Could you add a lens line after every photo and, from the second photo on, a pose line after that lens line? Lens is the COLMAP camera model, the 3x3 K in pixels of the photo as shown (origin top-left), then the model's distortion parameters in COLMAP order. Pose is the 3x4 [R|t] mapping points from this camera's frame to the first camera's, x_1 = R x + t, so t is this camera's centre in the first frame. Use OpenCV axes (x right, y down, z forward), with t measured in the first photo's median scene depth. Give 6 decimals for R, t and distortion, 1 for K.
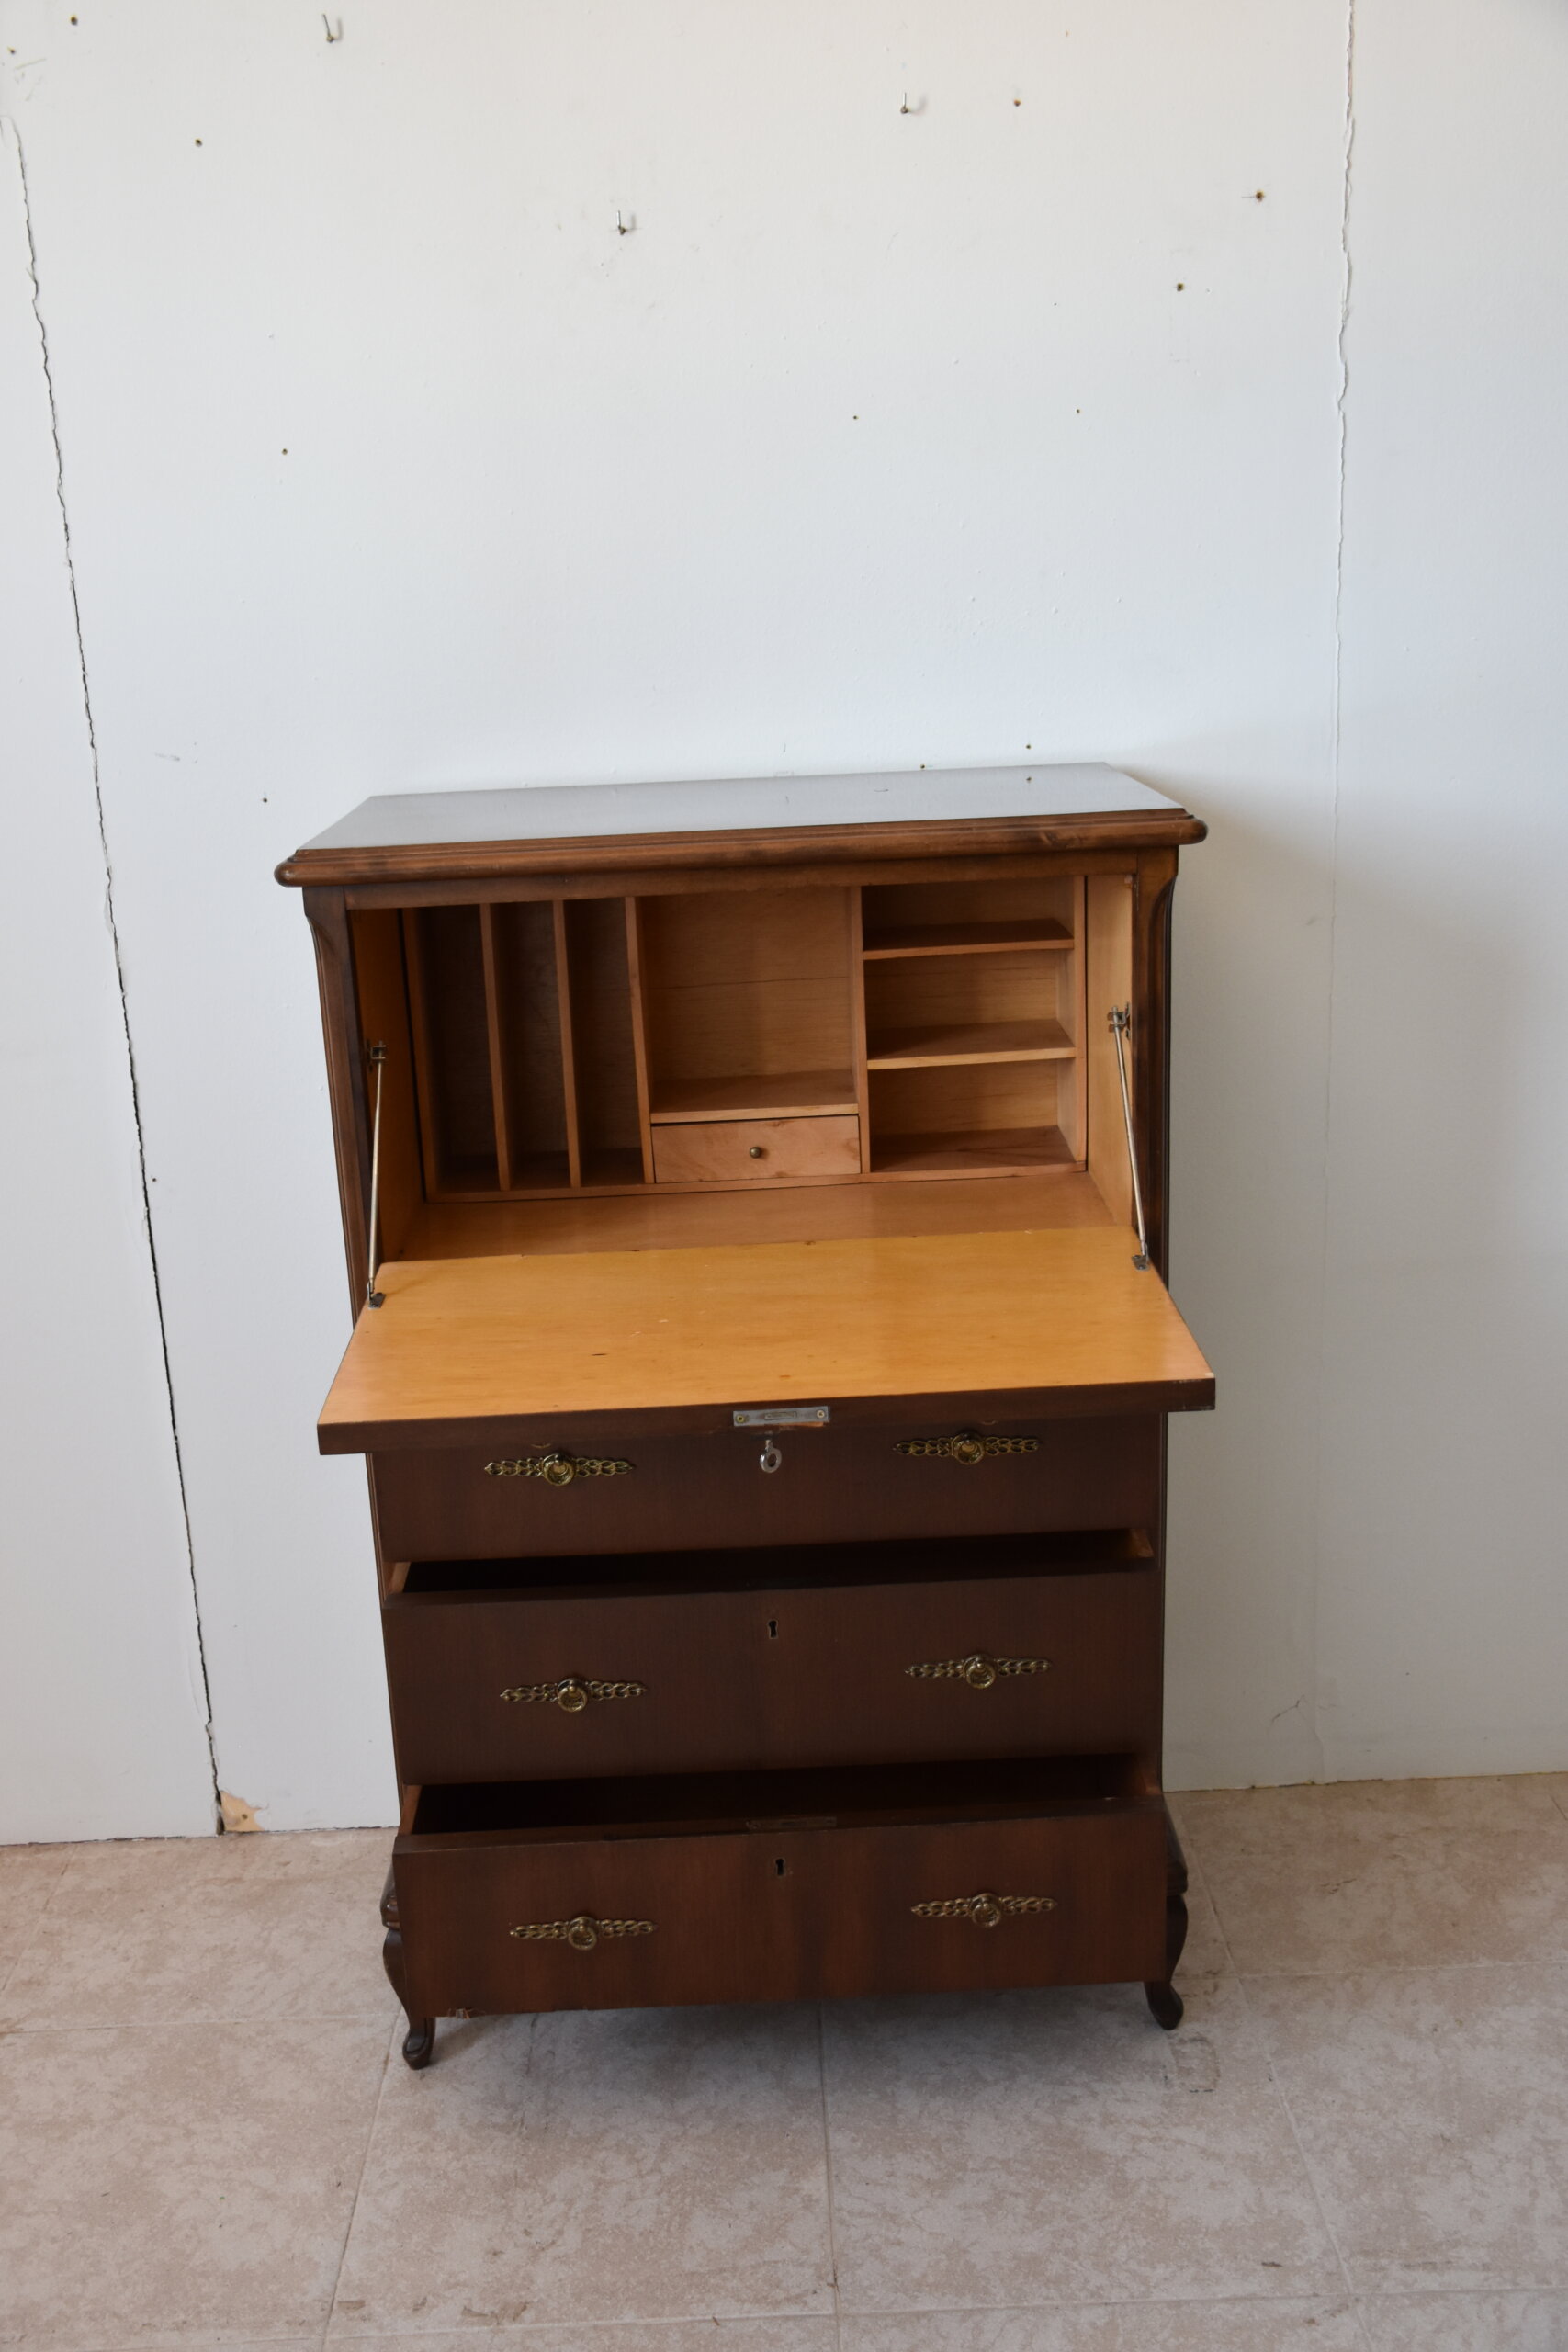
lens RADIAL K [[2245.1, 0, 756.9], [0, 2245.1, 1182.7], [0, 0, 1]] dist [-0.077751, 0.169636]
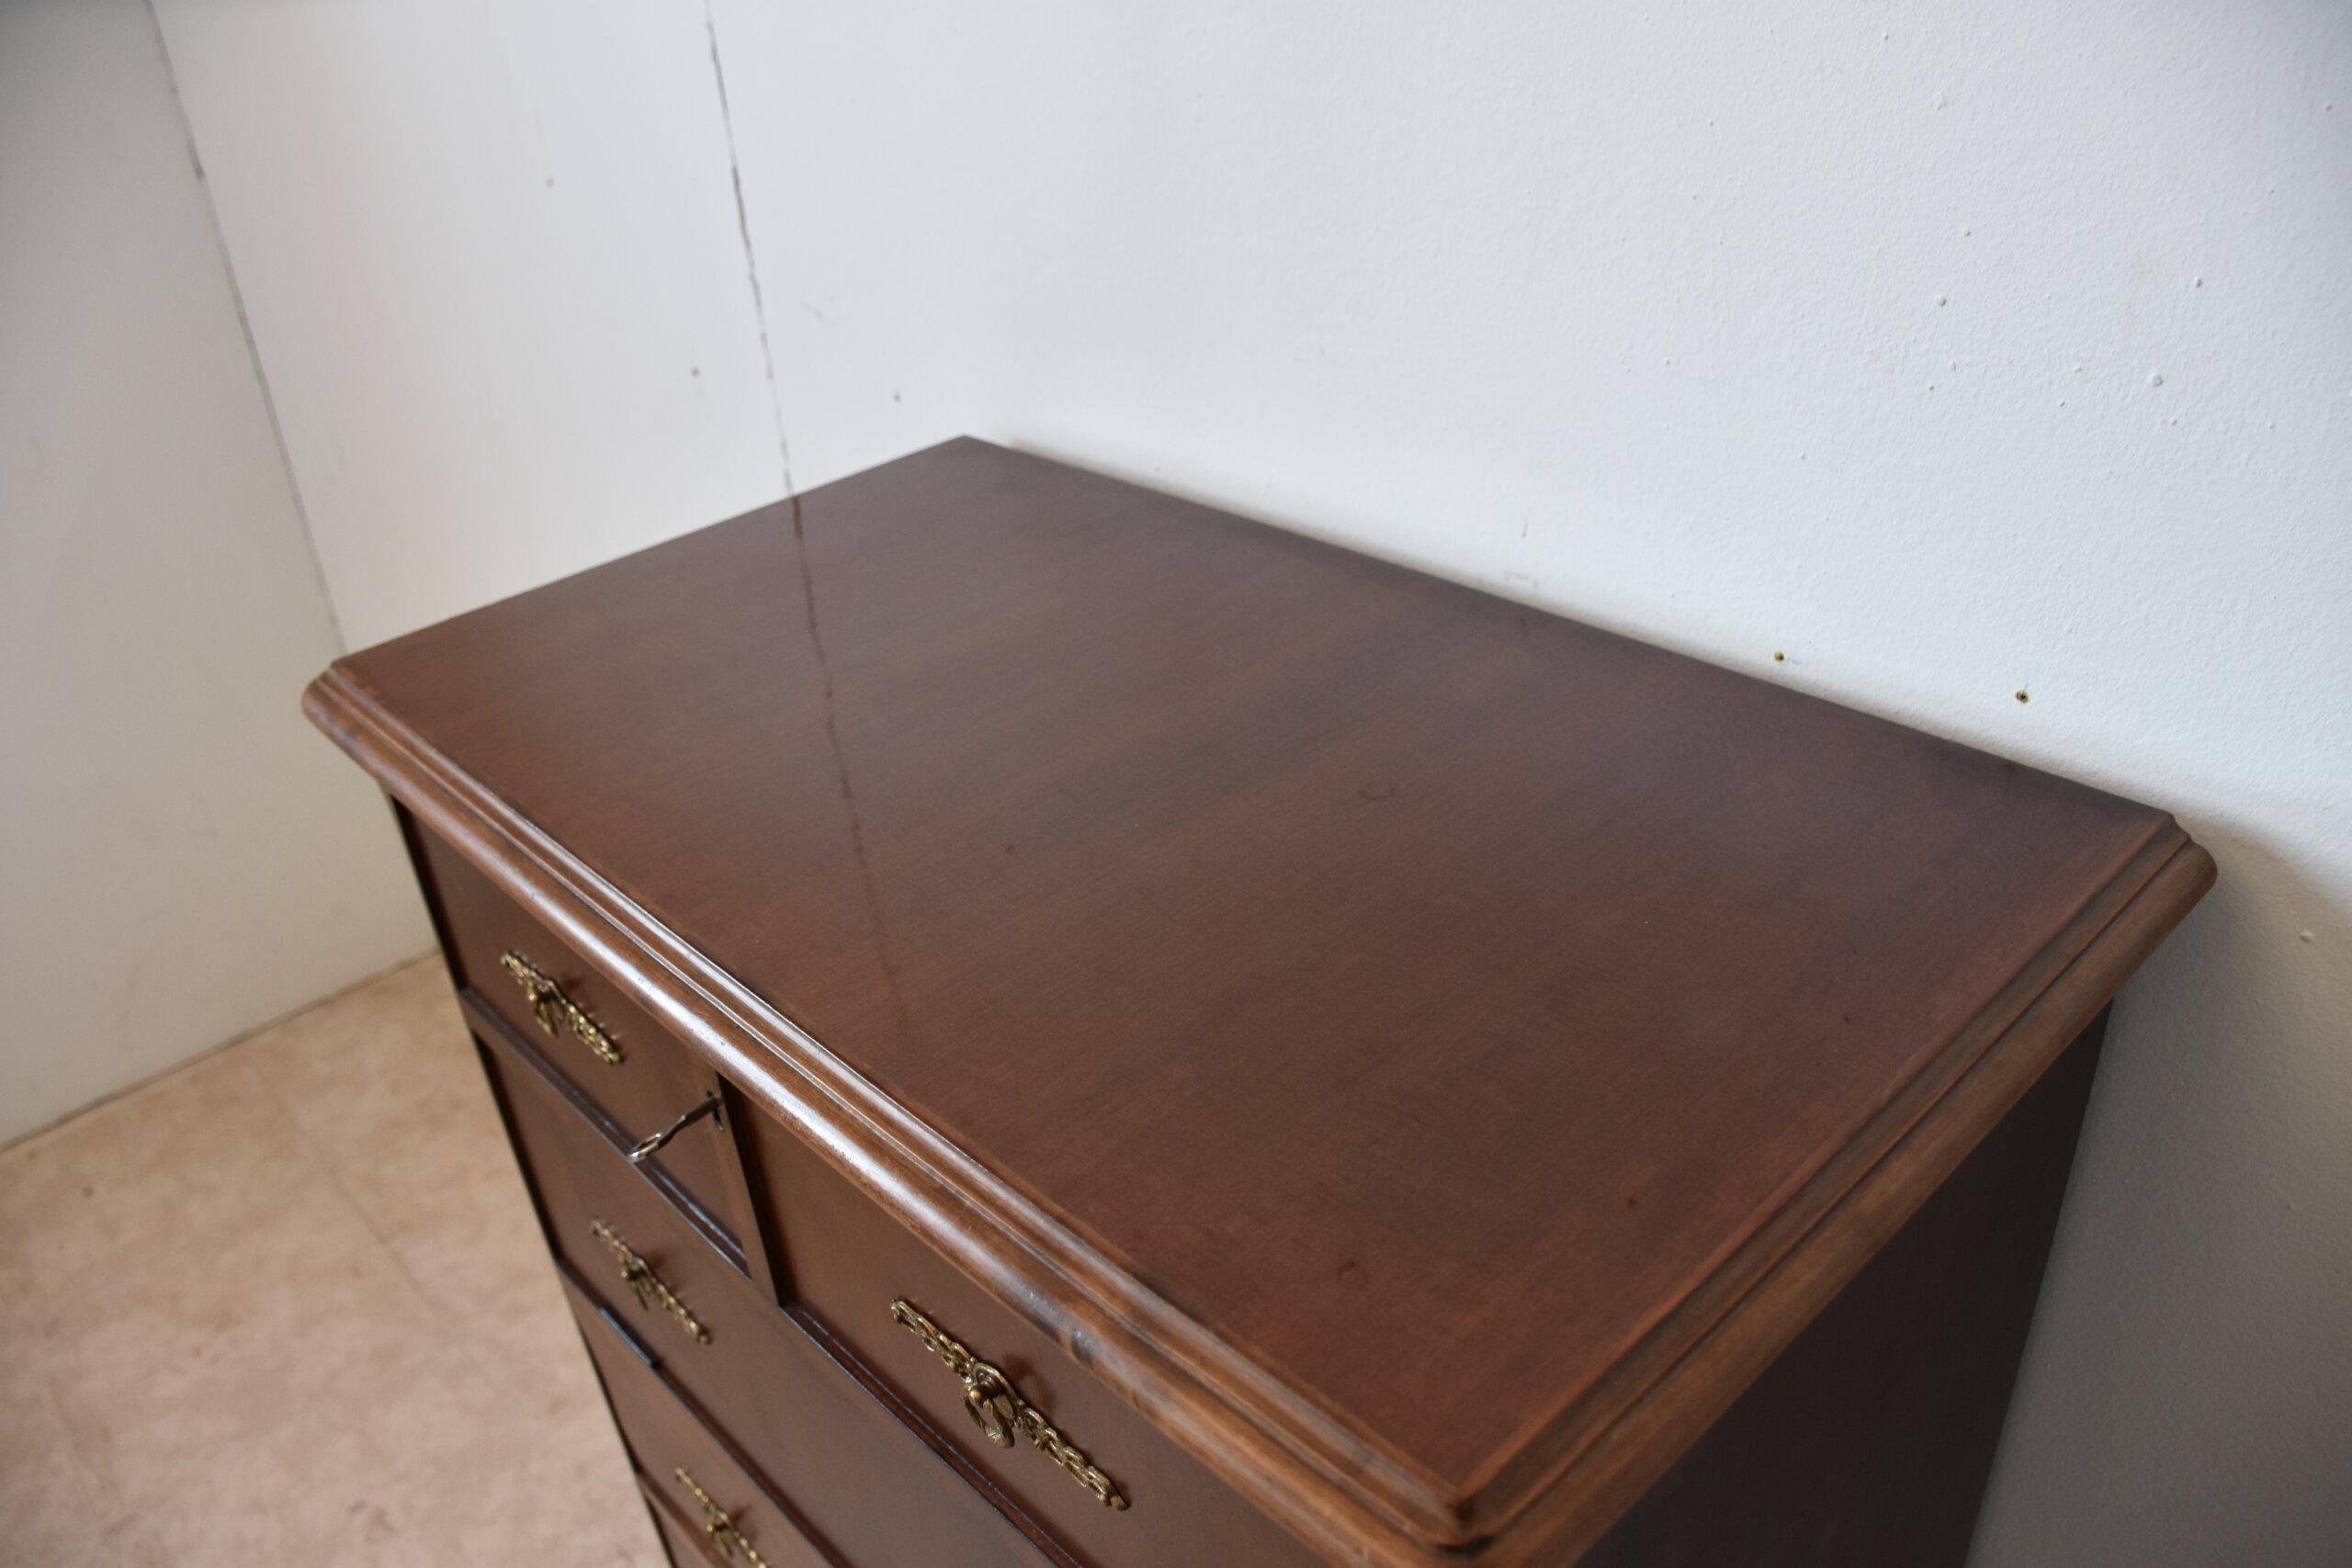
lens RADIAL K [[1811.7, 0, 1130.7], [0, 1811.7, 817.9], [0, 0, 1]] dist [-0.152063, 0.090777]
pose [[0.650108, 0.370483, -0.663402, 0.258509], [-0.146573, 0.917826, 0.368932, -0.299025], [0.745571, -0.142609, 0.650989, 0.776682]]
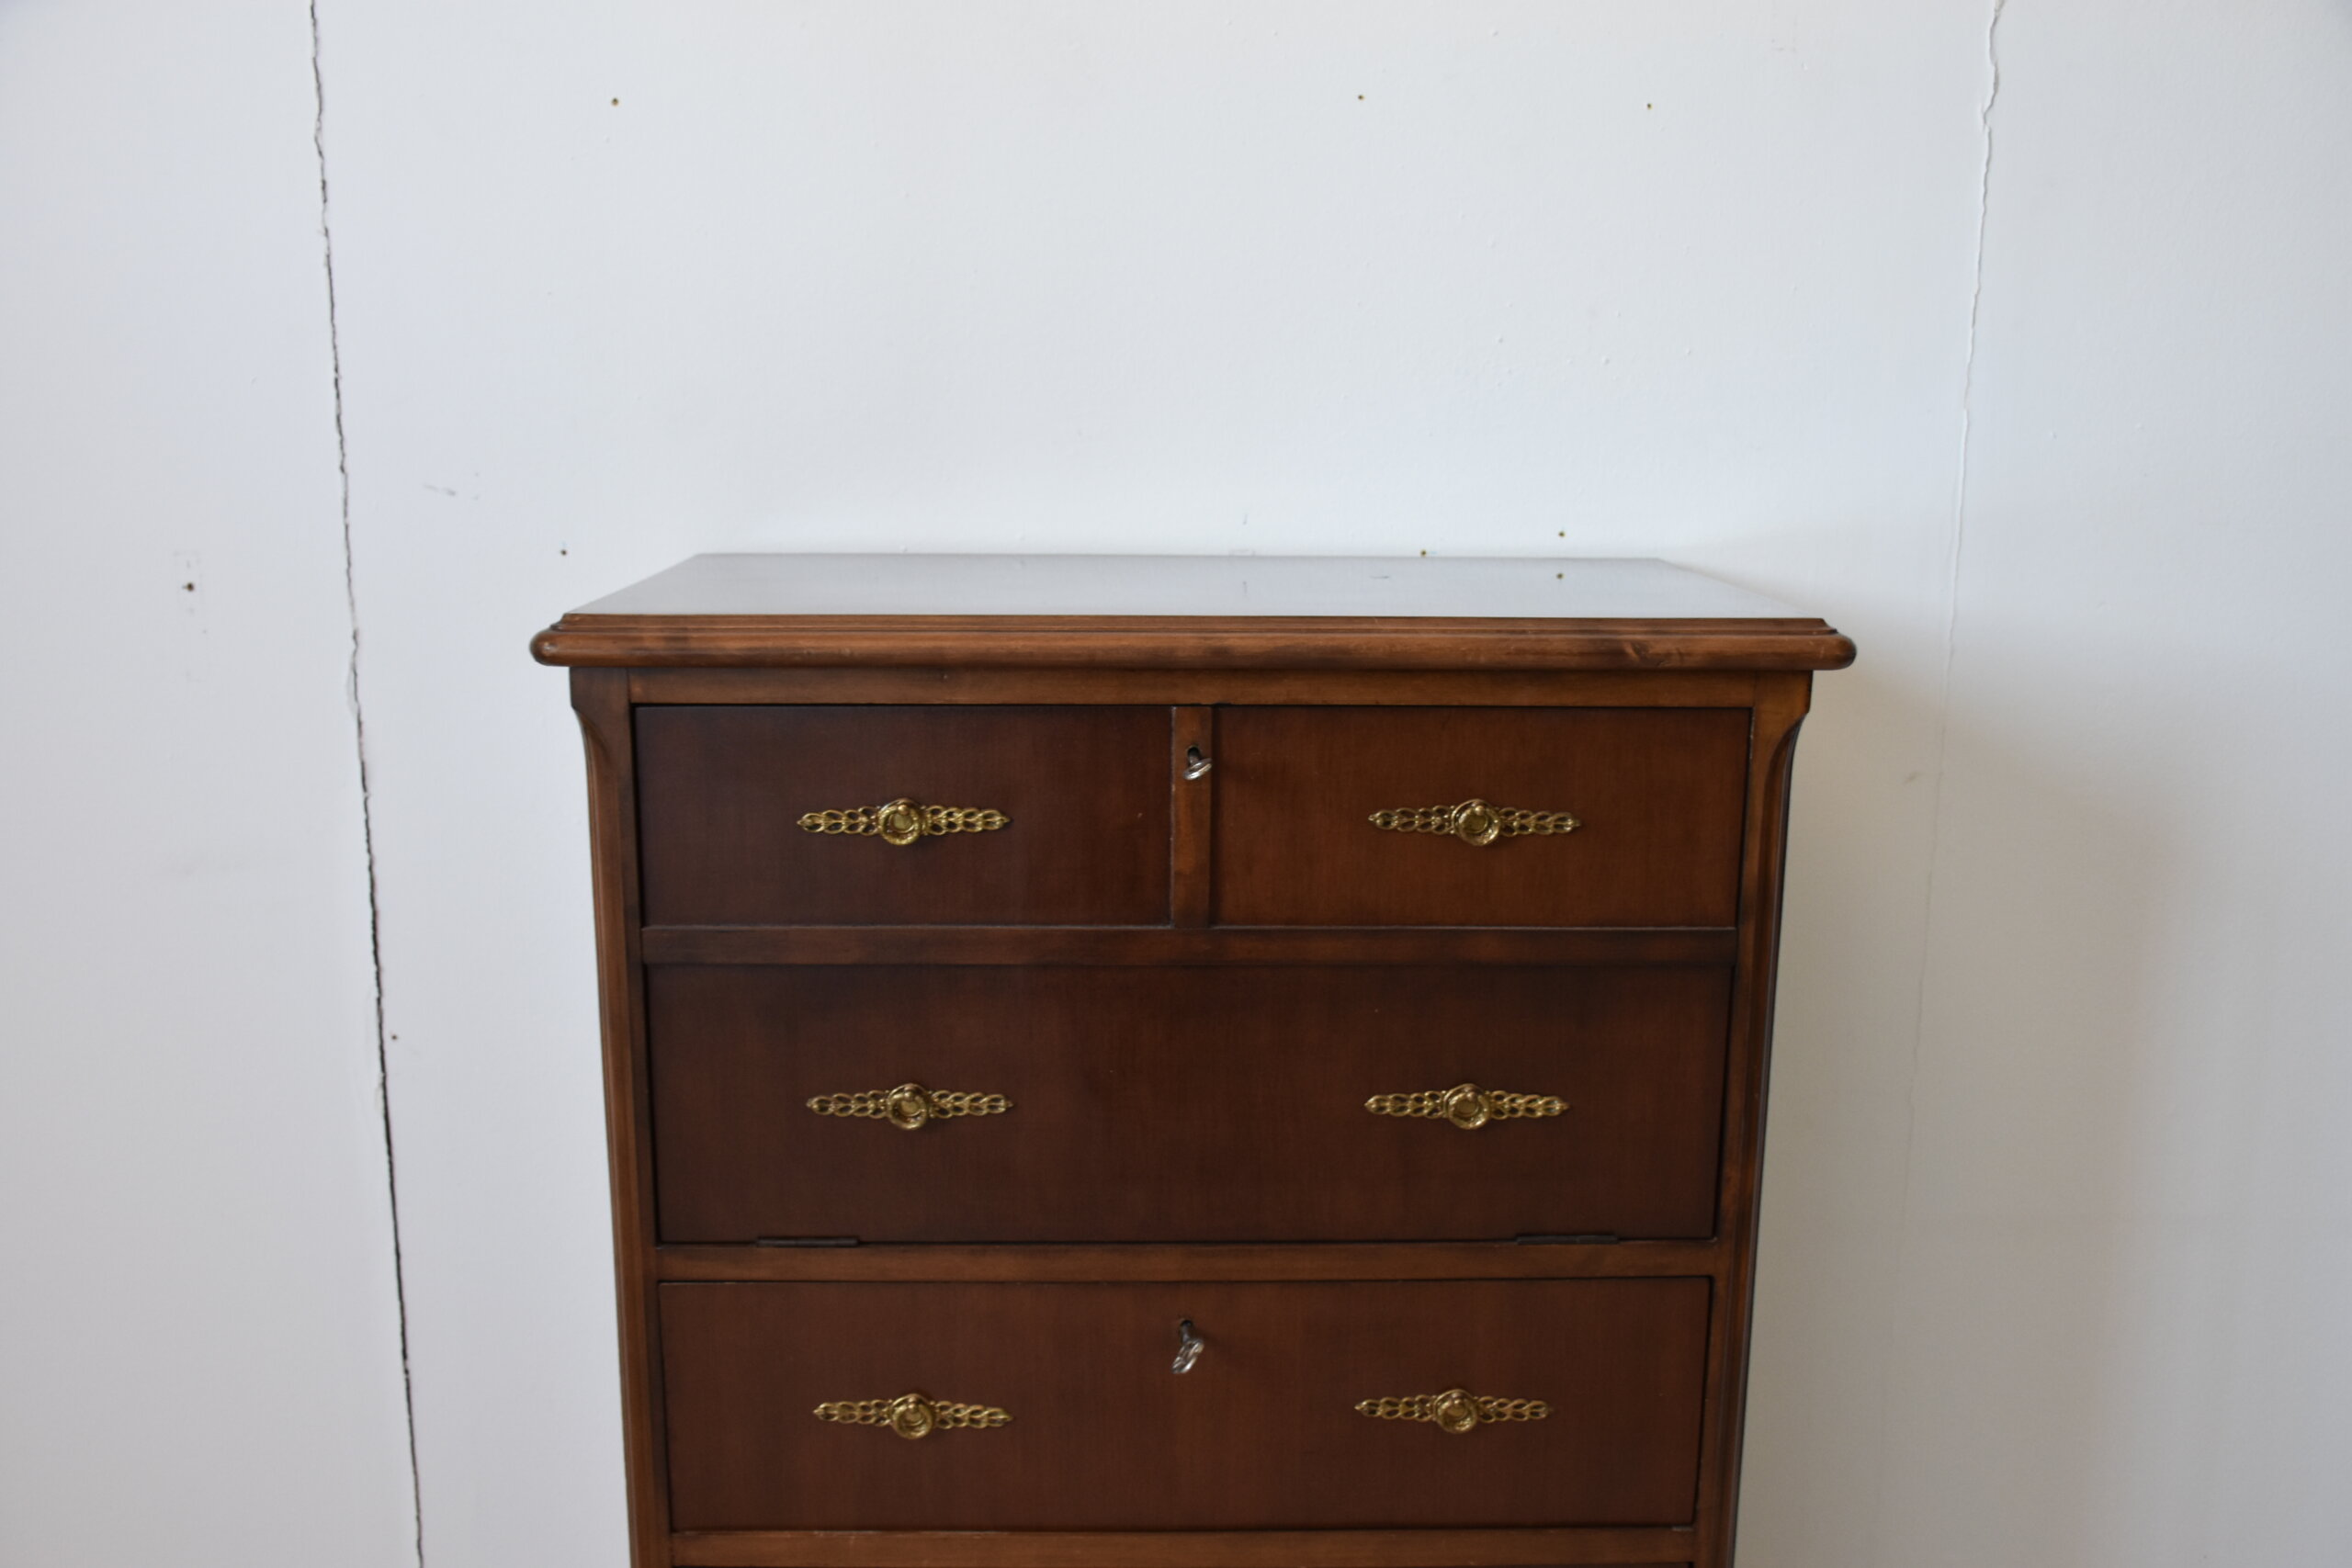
lens RADIAL K [[2199.7, 0, 1177.6], [0, 2199.7, 826.7], [0, 0, 1]] dist [-0.115707, 0.182987]
pose [[0.998705, 0.049207, 0.012947, -0.017885], [-0.048188, 0.996396, -0.069800, -0.040650], [-0.016335, 0.069085, 0.997477, 0.295443]]
